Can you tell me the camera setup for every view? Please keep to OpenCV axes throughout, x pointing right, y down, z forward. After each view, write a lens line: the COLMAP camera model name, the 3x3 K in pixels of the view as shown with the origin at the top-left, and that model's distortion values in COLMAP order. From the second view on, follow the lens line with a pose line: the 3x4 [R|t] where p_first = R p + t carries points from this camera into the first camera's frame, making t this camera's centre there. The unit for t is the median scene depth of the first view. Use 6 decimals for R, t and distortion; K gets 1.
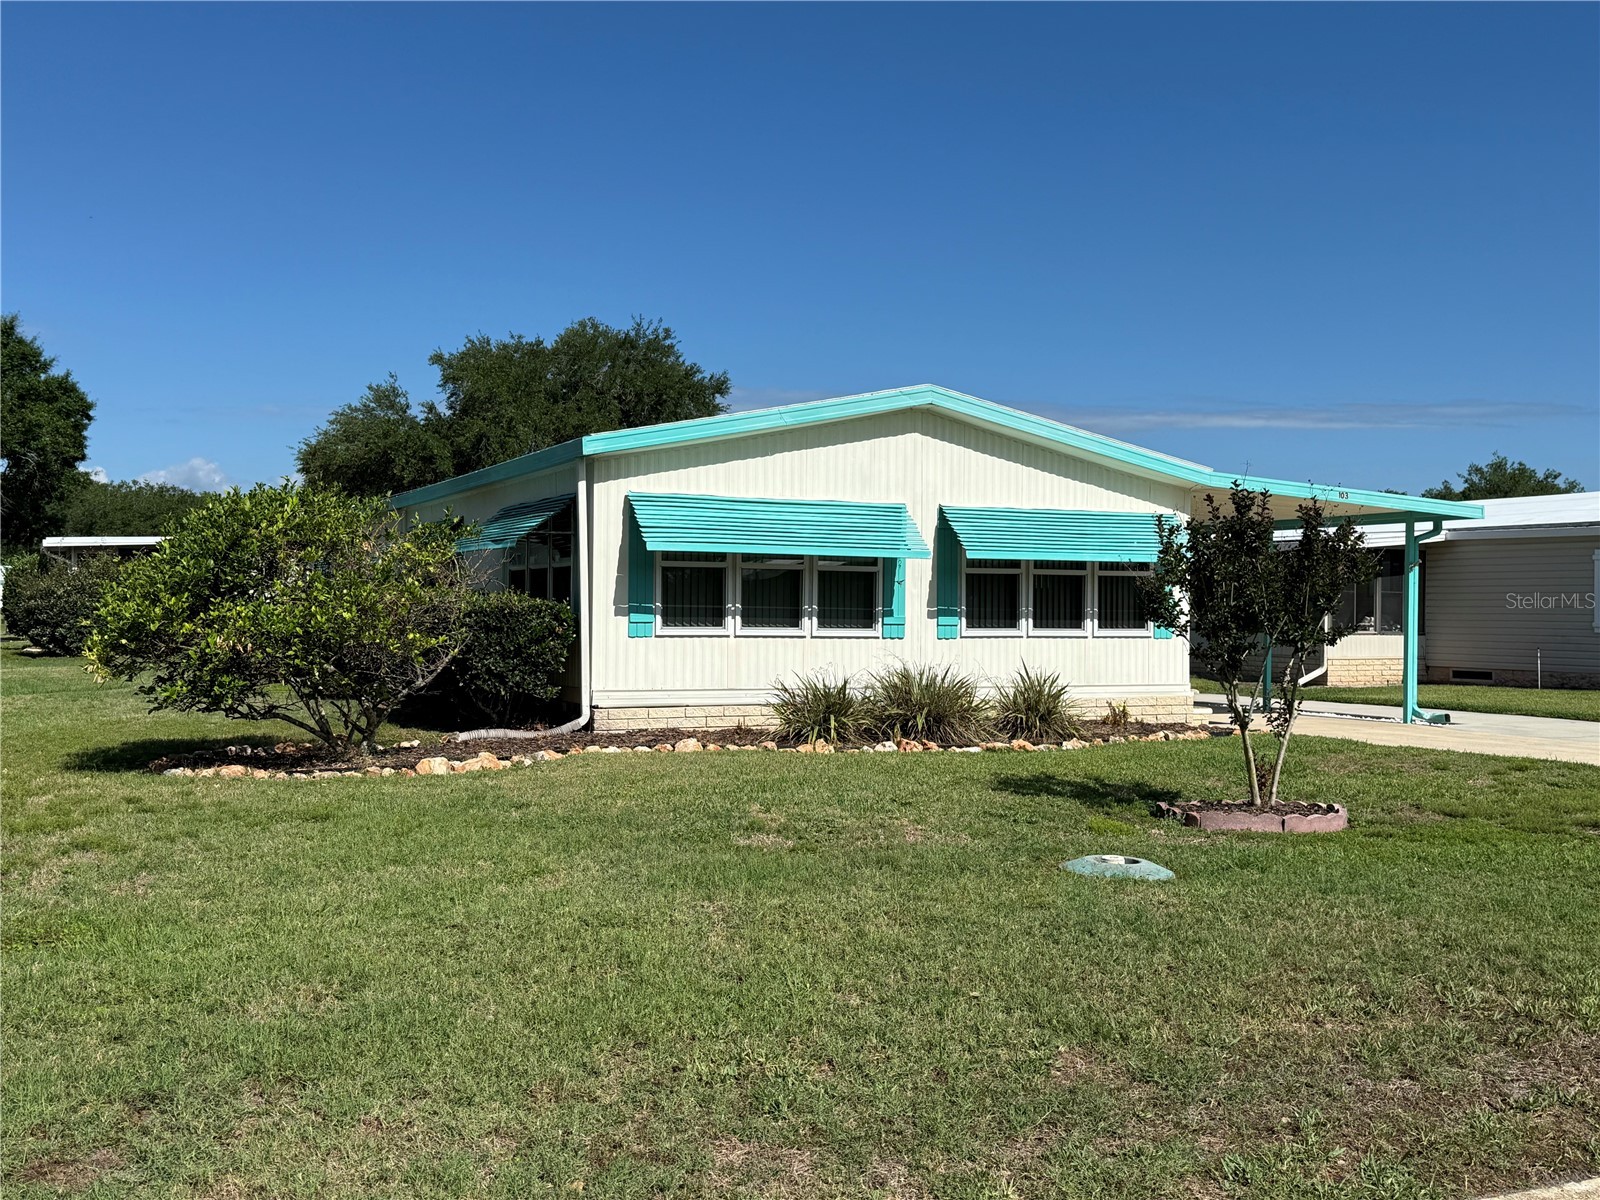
lens RADIAL K [[1630.2, 0, 794.7], [0, 1630.2, 602.6], [0, 0, 1]] dist [0.111214, 0.000000]
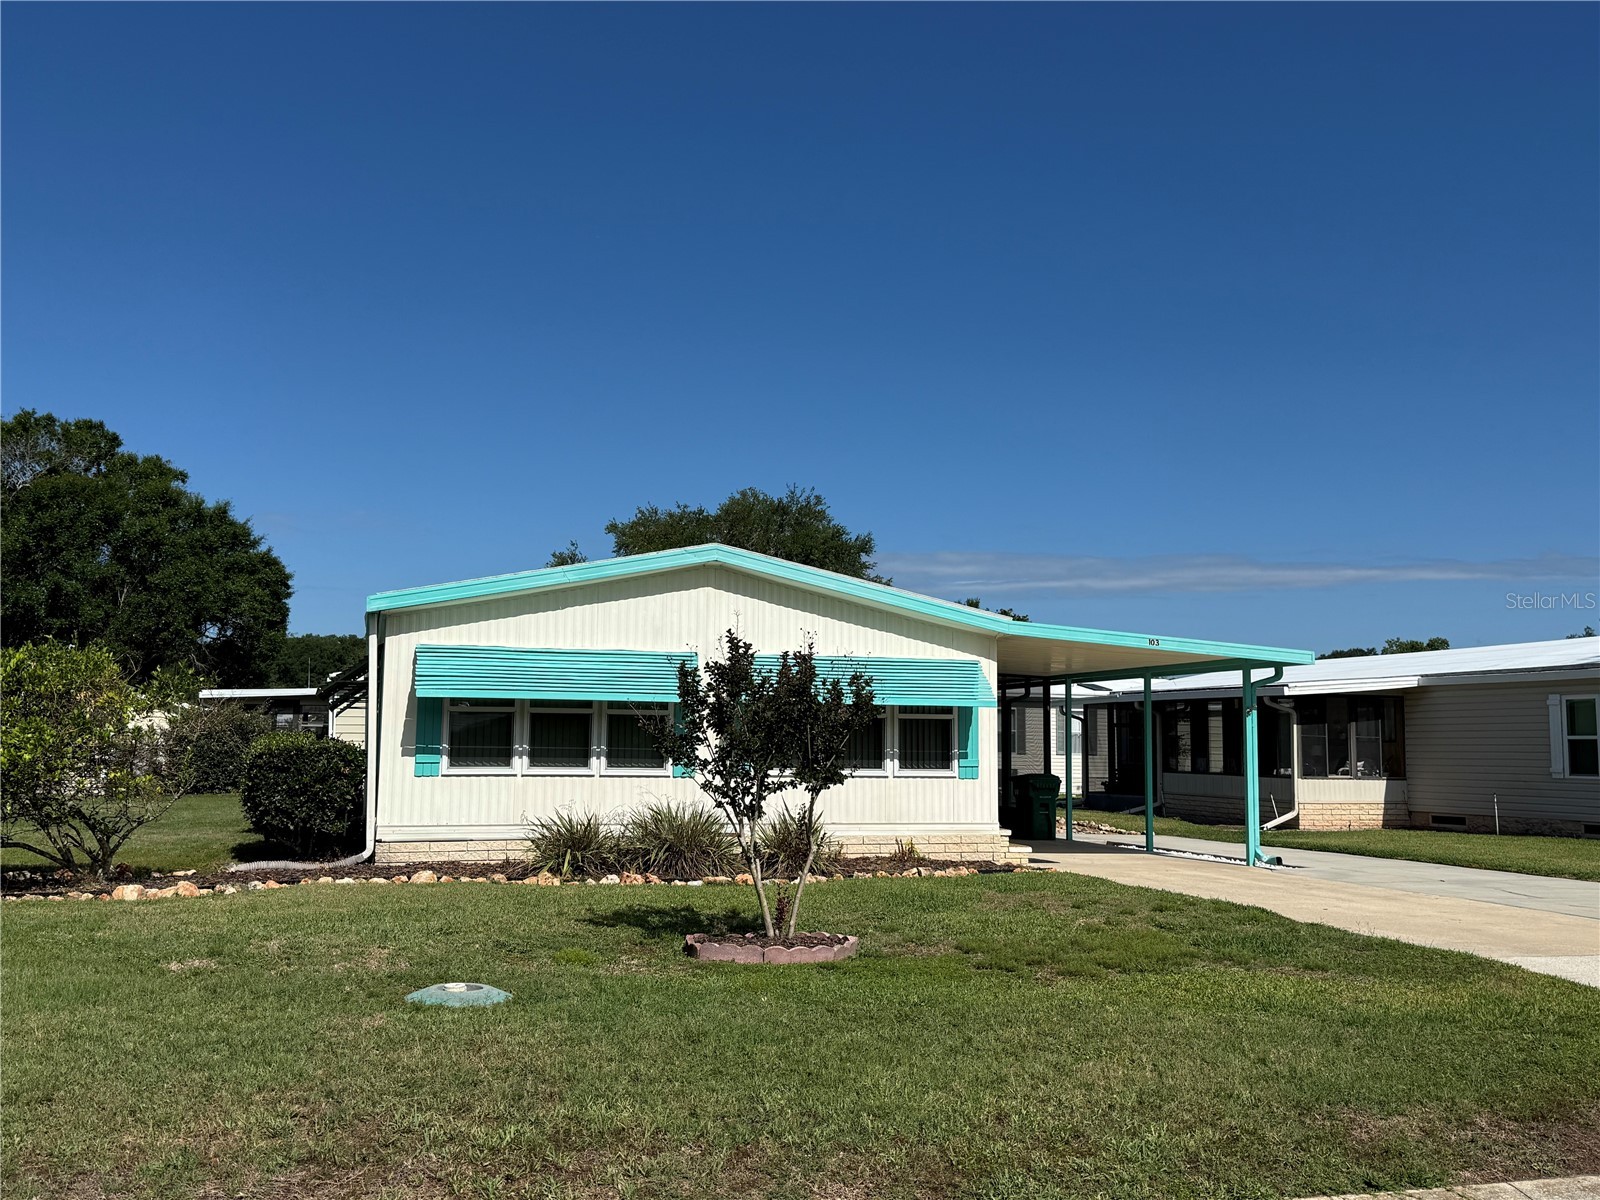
lens RADIAL K [[1508.6, 0, 799.8], [0, 1508.6, 597.1], [0, 0, 1]] dist [0.104313, 0.000000]
pose [[0.988715, -0.013770, -0.149175, 0.274496], [-0.000915, 0.995193, -0.097927, 0.001083], [0.149807, 0.096959, 0.983950, 0.018725]]
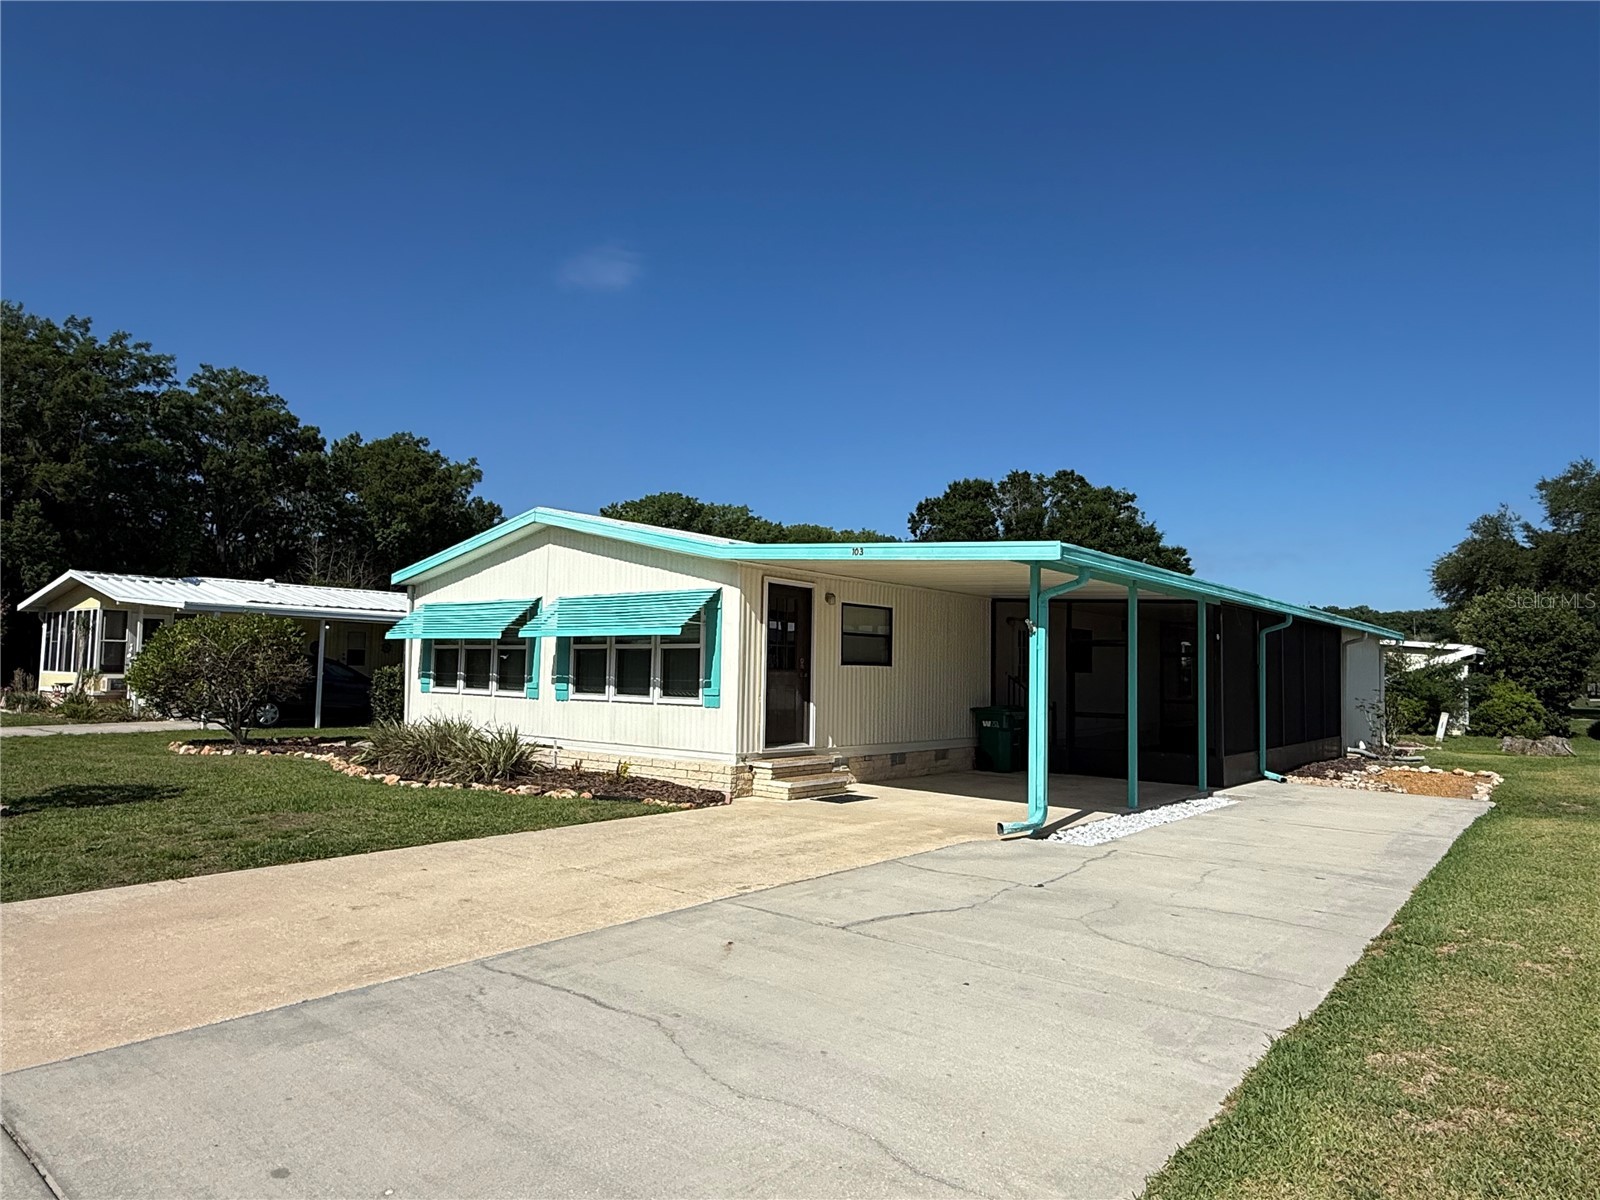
lens RADIAL K [[1000.8, 0, 787.9], [0, 1000.8, 604.3], [0, 0, 1]] dist [-0.005590, 0.001910]
pose [[0.433516, -0.062939, -0.898945, 0.856848], [-0.011338, 0.997098, -0.075278, 0.003829], [0.901074, 0.042826, 0.431545, 0.796503]]
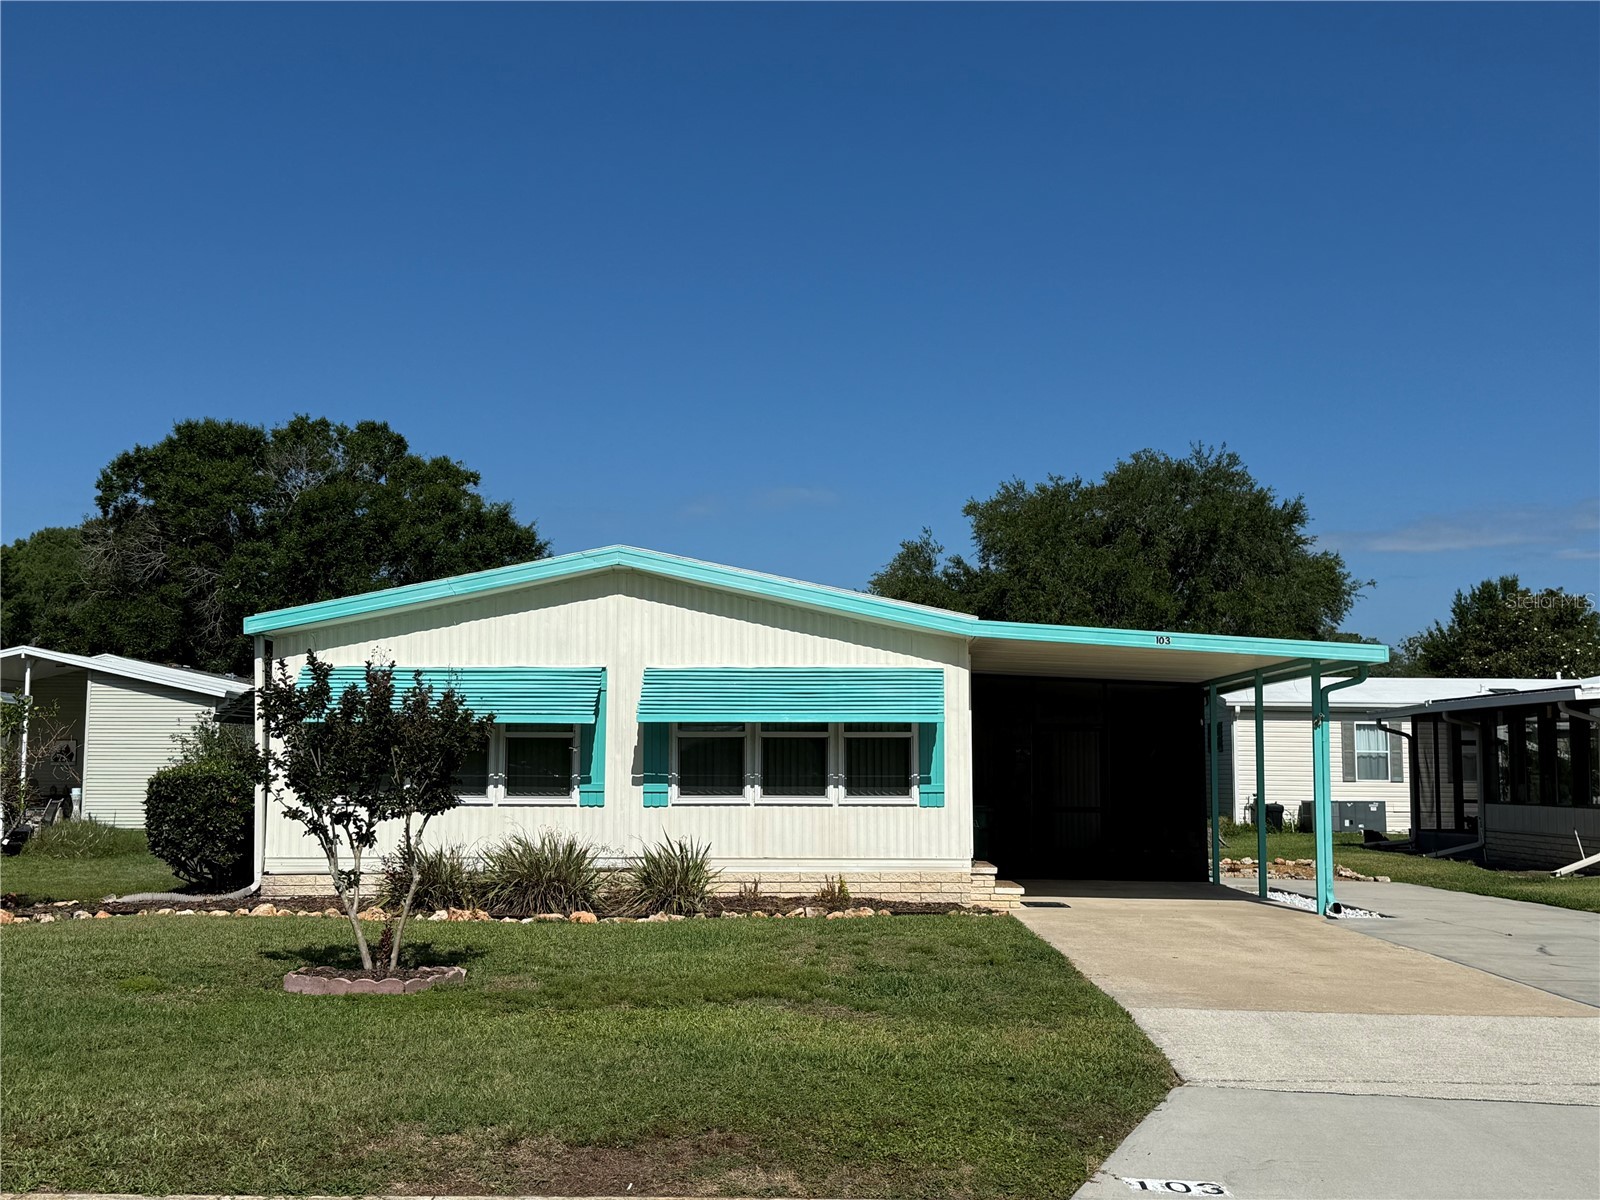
lens RADIAL K [[1885.9, 0, 800.6], [0, 1885.9, 615.0], [0, 0, 1]] dist [0.112265, 0.000000]
pose [[0.903759, -0.043001, -0.425876, 0.628958], [0.007126, 0.996315, -0.085475, 0.005233], [0.427982, 0.074214, 0.900735, 0.031123]]
